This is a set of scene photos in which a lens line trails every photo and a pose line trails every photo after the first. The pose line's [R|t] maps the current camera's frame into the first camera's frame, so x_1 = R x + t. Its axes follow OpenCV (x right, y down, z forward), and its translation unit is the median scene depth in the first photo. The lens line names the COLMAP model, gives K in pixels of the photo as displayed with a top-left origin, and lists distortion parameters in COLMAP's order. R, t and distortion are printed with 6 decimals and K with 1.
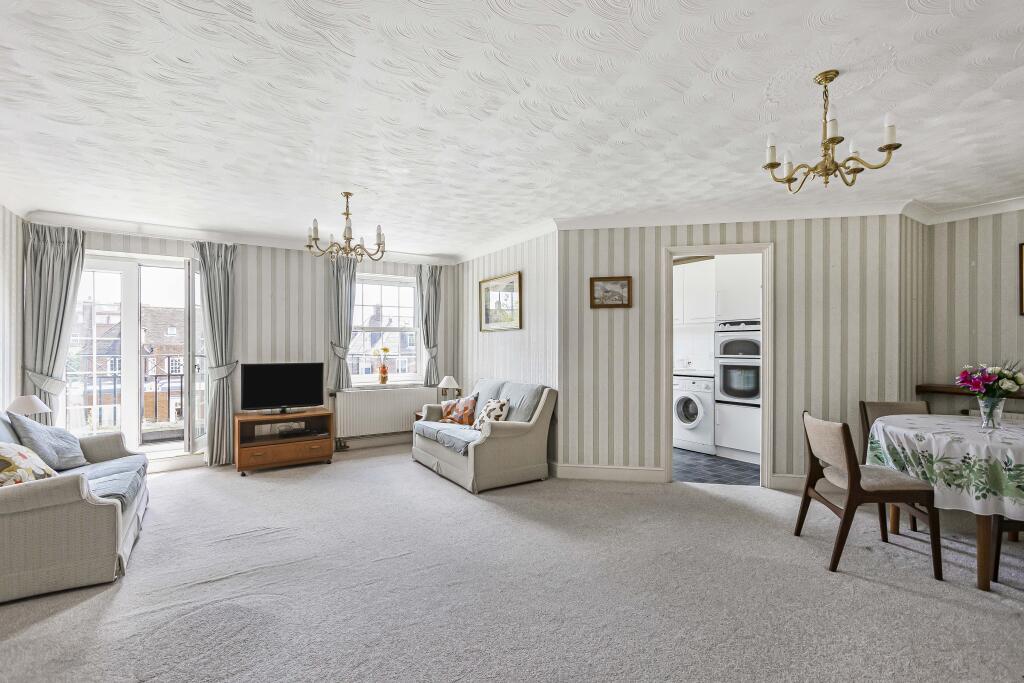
lens RADIAL K [[461.3, 0, 512.0], [0, 461.3, 341.5], [0, 0, 1]] dist [0.000635, 0.000110]
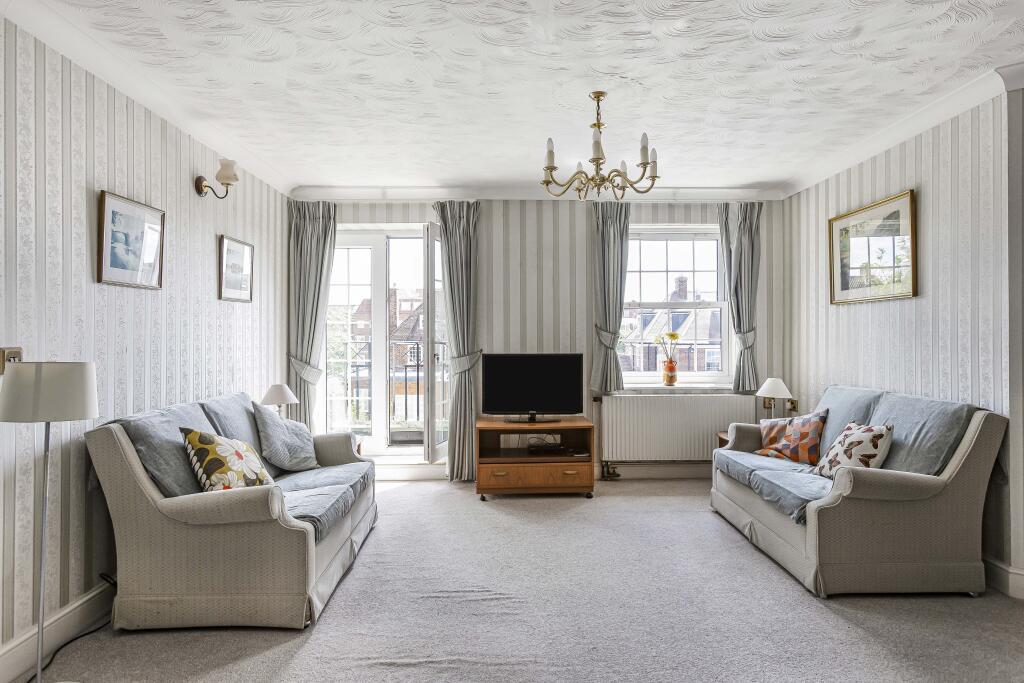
lens RADIAL K [[615.4, 0, 512.6], [0, 615.4, 330.3], [0, 0, 1]] dist [0.004569, 0.000735]
pose [[0.852226, -0.004746, -0.523153, -0.005785], [0.008221, 0.999957, 0.004320, 0.005670], [0.523110, -0.007982, 0.852228, 0.152248]]
